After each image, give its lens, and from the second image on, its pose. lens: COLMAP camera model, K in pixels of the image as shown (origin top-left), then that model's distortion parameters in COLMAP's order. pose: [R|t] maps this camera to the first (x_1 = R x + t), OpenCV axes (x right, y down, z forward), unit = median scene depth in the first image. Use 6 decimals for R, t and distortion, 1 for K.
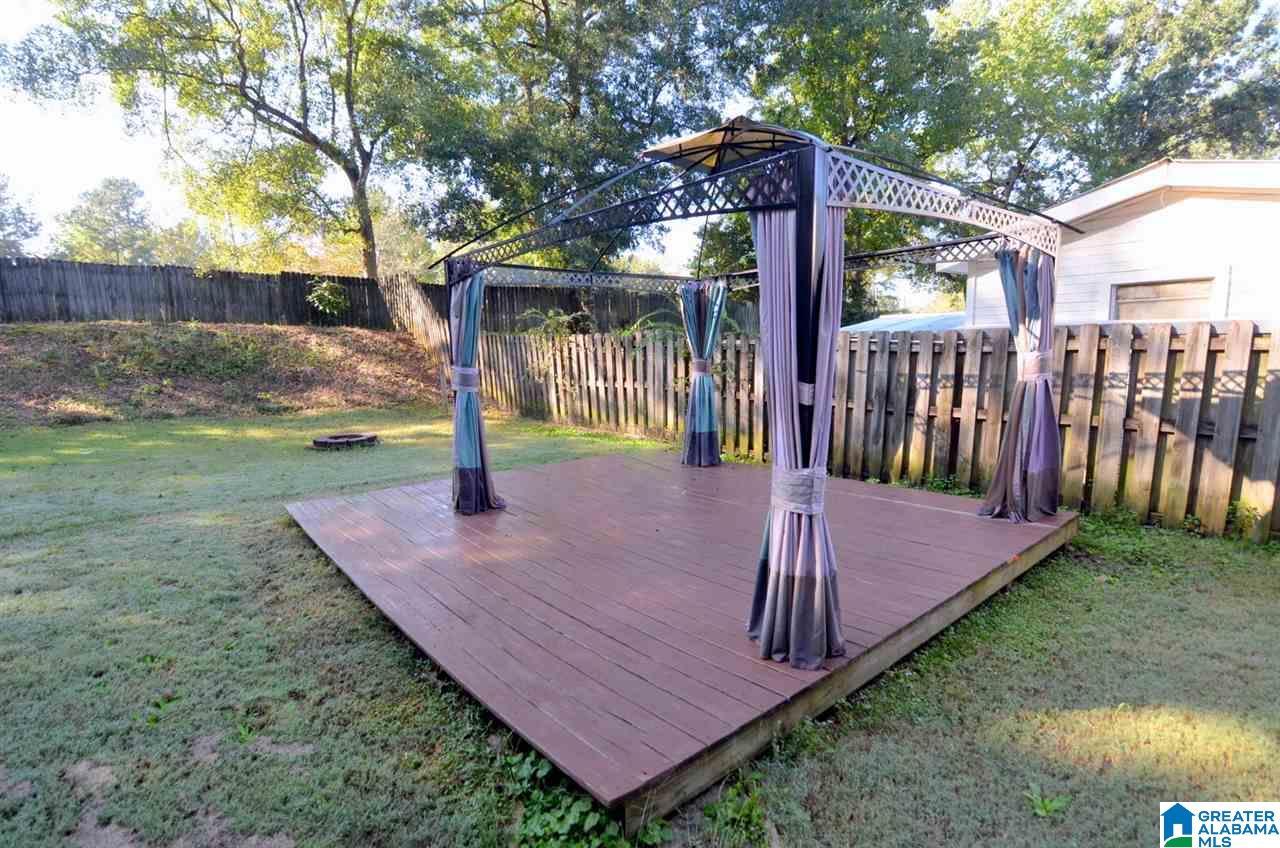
lens RADIAL K [[620.6, 0, 639.5], [0, 620.6, 436.1], [0, 0, 1]] dist [-0.027144, 0.006925]
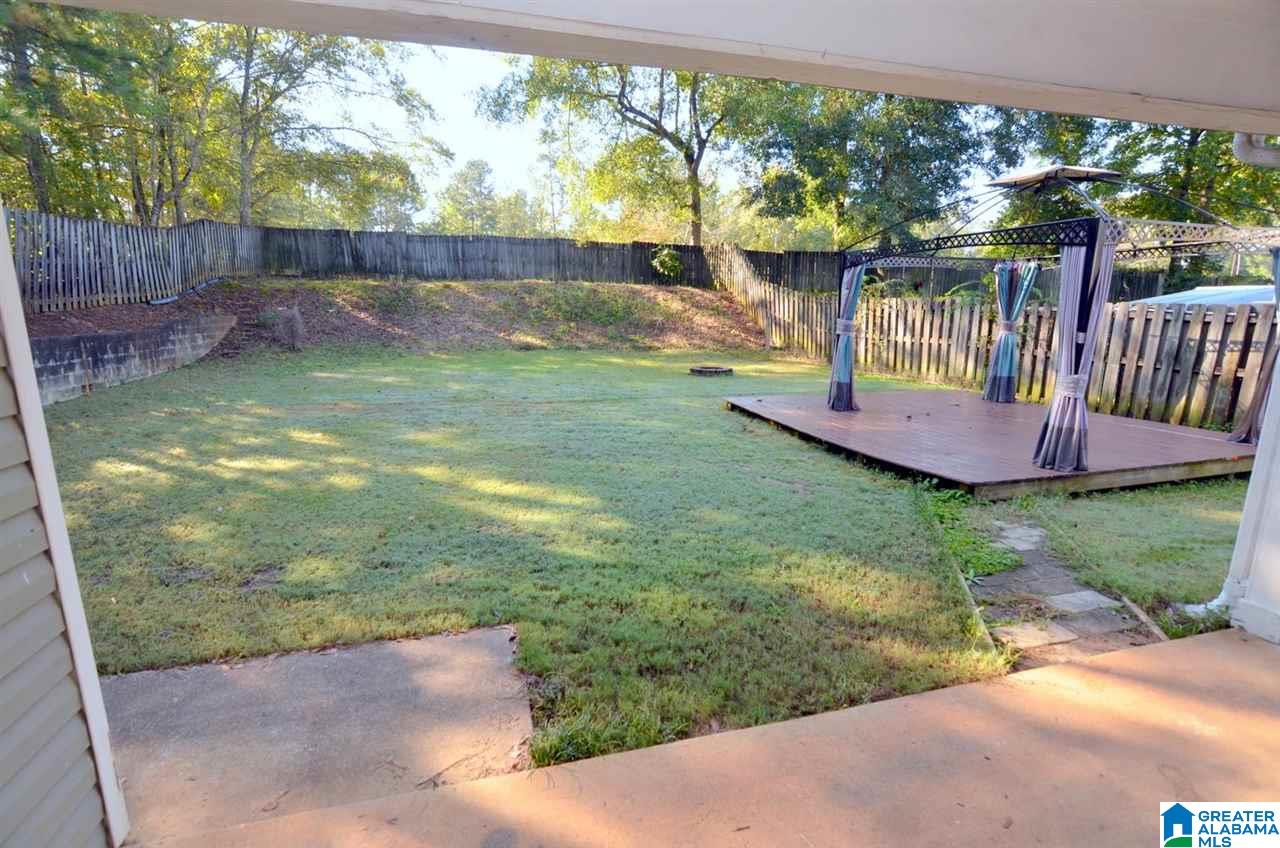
lens RADIAL K [[620.6, 0, 640.7], [0, 620.6, 435.6], [0, 0, 1]] dist [-0.027144, 0.006925]
pose [[0.918198, 0.103534, -0.382352, -0.056287], [-0.078114, 0.993610, 0.081464, 0.044041], [0.388344, -0.044933, 0.920419, -0.314643]]
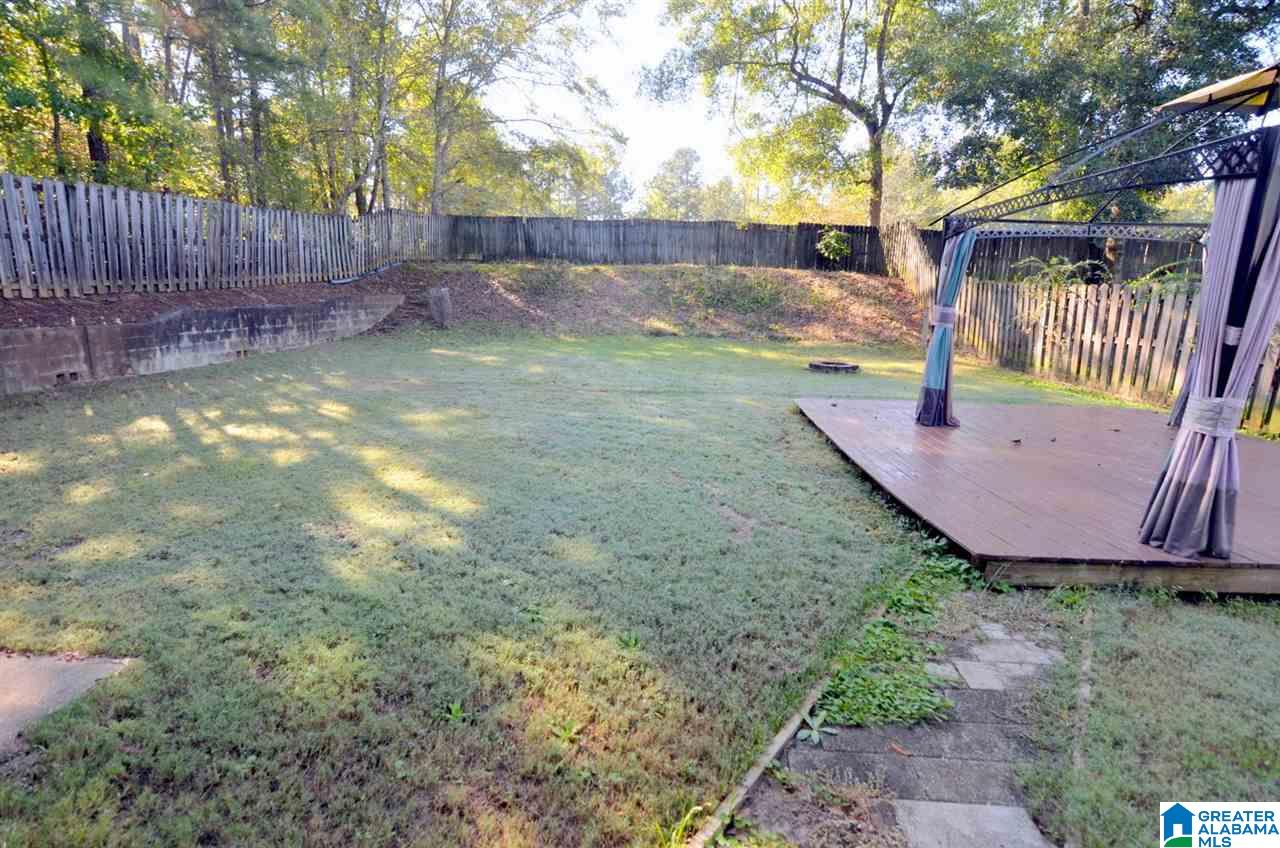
lens RADIAL K [[620.6, 0, 642.1], [0, 620.6, 436.2], [0, 0, 1]] dist [-0.027144, 0.006925]
pose [[0.741346, 0.182873, -0.645727, 0.047939], [-0.127827, 0.983021, 0.131641, 0.025262], [0.658837, -0.015050, 0.752135, -0.142247]]
